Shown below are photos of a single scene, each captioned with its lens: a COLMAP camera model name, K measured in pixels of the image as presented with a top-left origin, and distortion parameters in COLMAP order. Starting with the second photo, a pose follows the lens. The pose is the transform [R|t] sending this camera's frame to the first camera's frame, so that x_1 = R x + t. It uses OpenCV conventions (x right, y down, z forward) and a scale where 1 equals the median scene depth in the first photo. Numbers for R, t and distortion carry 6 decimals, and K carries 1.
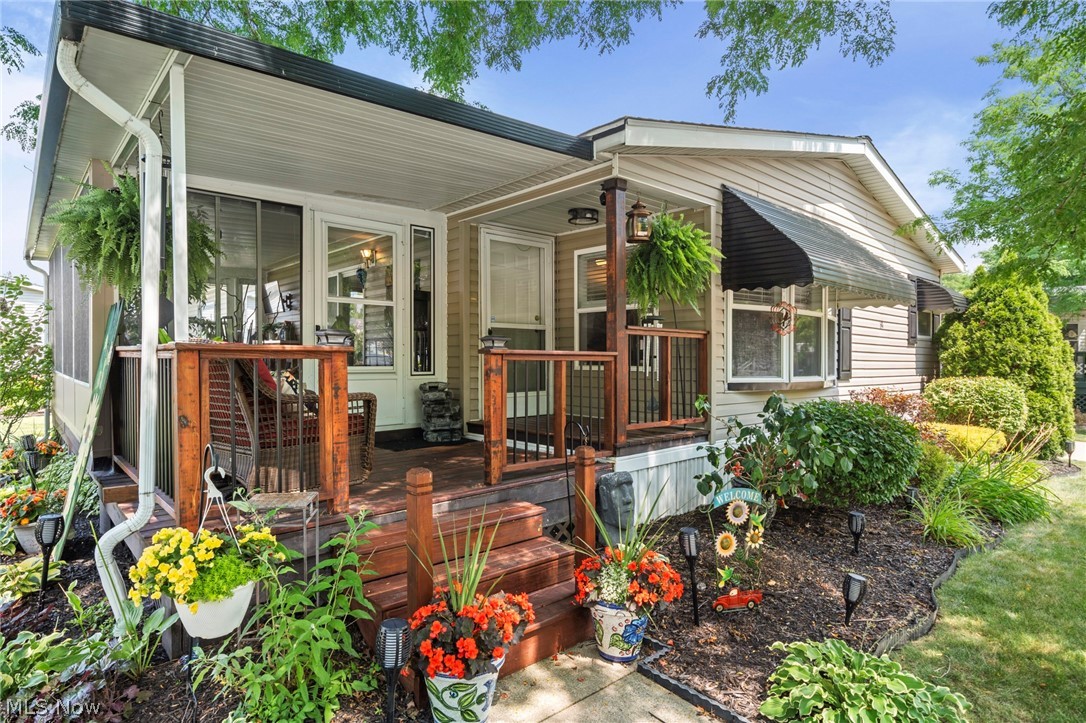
lens RADIAL K [[590.2, 0, 543.0], [0, 590.2, 361.5], [0, 0, 1]] dist [0.036676, 0.000488]
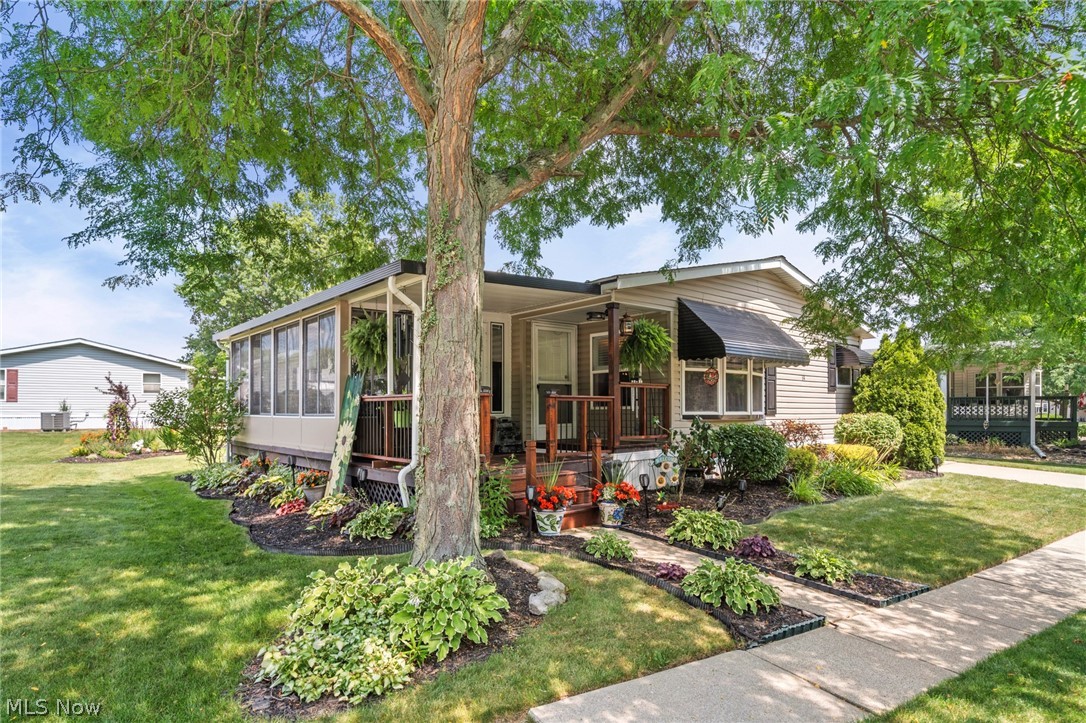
lens RADIAL K [[581.7, 0, 500.8], [0, 581.7, 438.4], [0, 0, 1]] dist [0.004926, -0.000029]
pose [[0.995601, -0.004911, -0.093571, -0.048654], [0.008806, 0.999110, 0.041254, 0.030714], [0.093285, -0.041896, 0.994758, -0.708193]]
